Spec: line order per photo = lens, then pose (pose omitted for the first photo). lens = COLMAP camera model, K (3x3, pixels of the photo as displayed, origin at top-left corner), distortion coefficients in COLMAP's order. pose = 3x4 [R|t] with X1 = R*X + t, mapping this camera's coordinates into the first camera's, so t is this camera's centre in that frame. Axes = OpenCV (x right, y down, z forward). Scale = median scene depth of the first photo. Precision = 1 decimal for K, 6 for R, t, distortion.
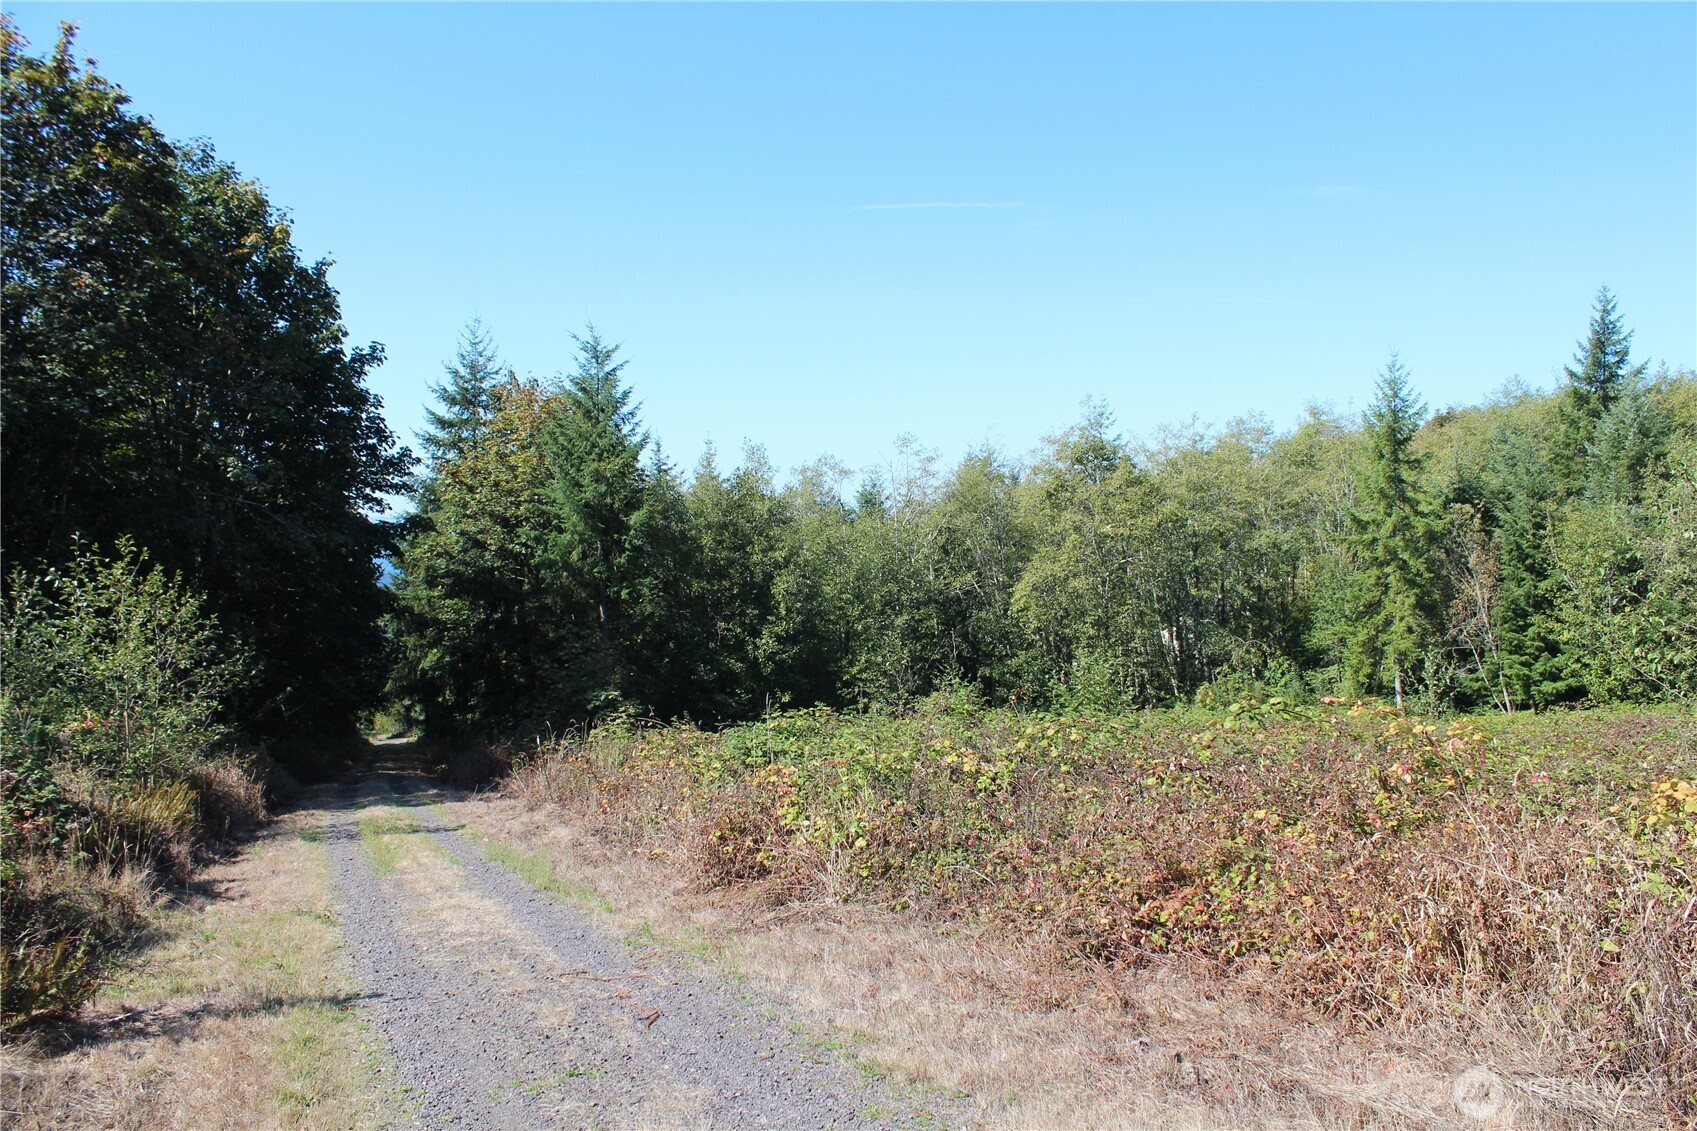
lens RADIAL K [[1467.0, 0, 848.5], [0, 1467.0, 565.5], [0, 0, 1]] dist [-0.152791, 0.152658]
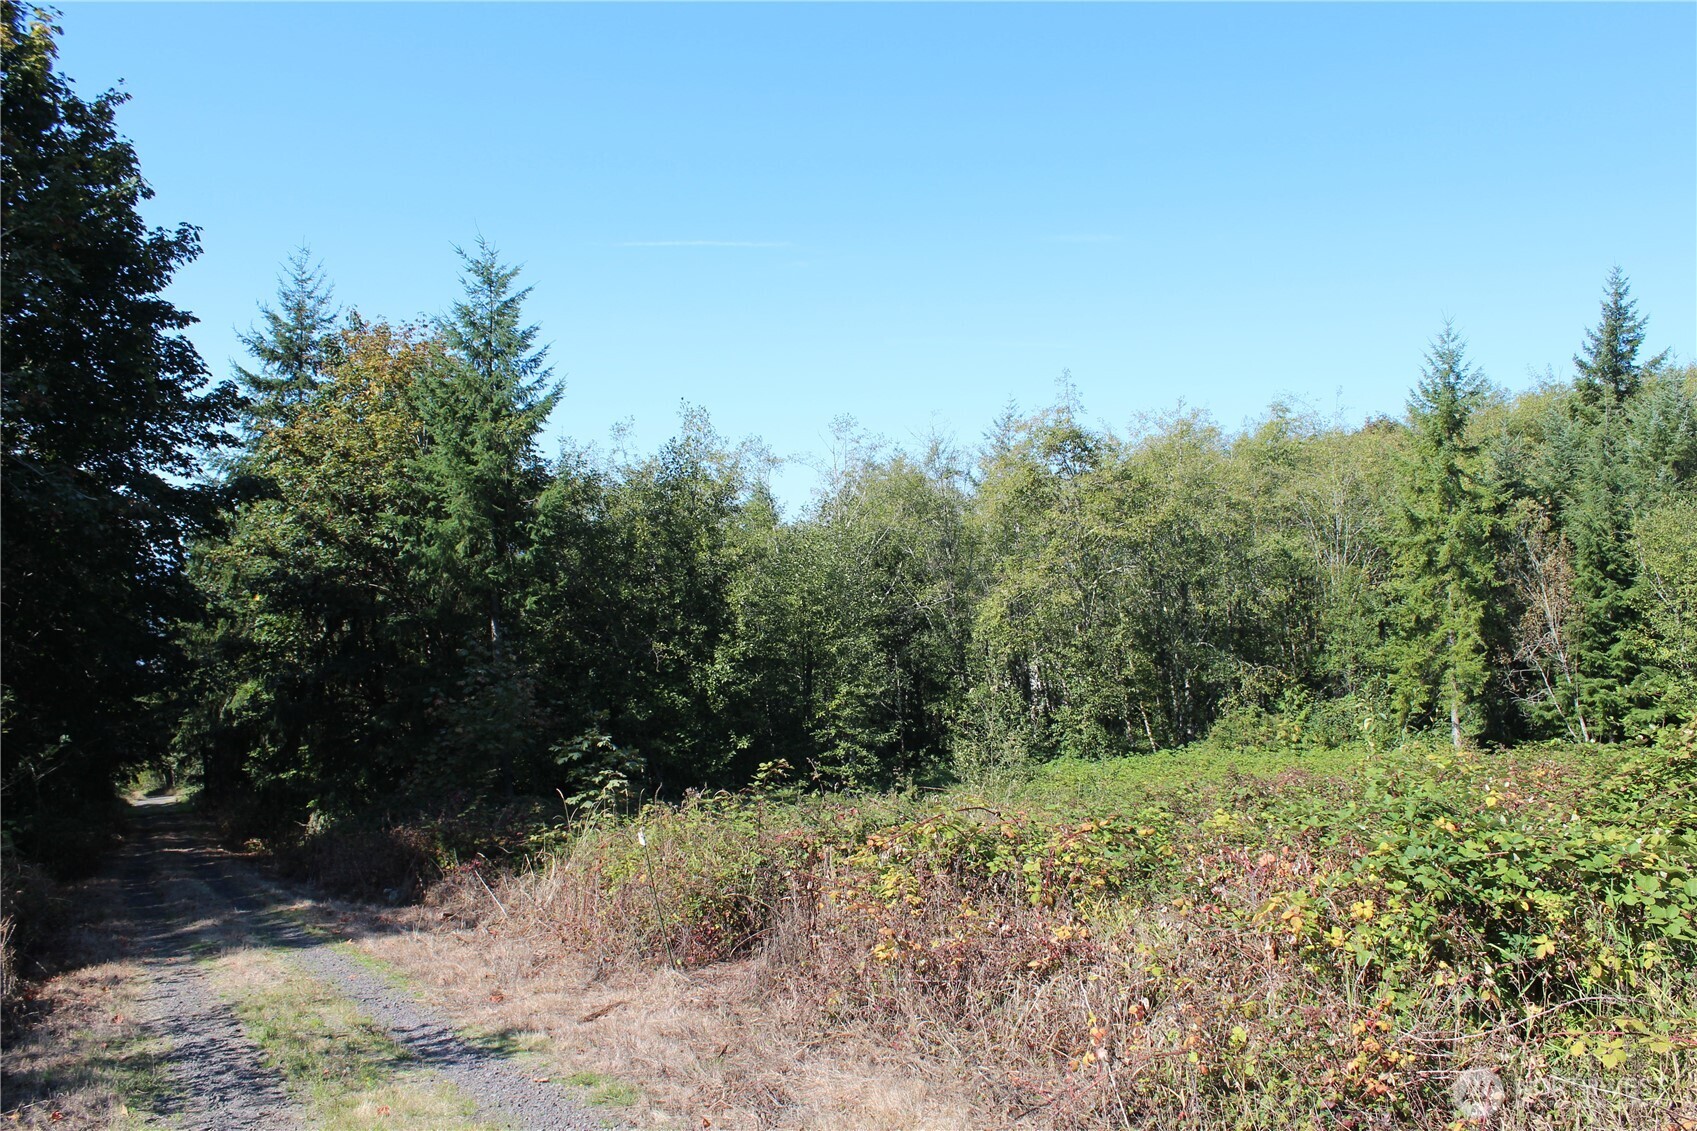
lens RADIAL K [[1467.0, 0, 848.5], [0, 1467.0, 565.5], [0, 0, 1]] dist [-0.152791, 0.152658]
pose [[0.987403, 0.003604, 0.158187, -0.104383], [0.001151, 0.999550, -0.029959, 0.021335], [-0.158224, 0.029764, 0.986955, 0.242445]]
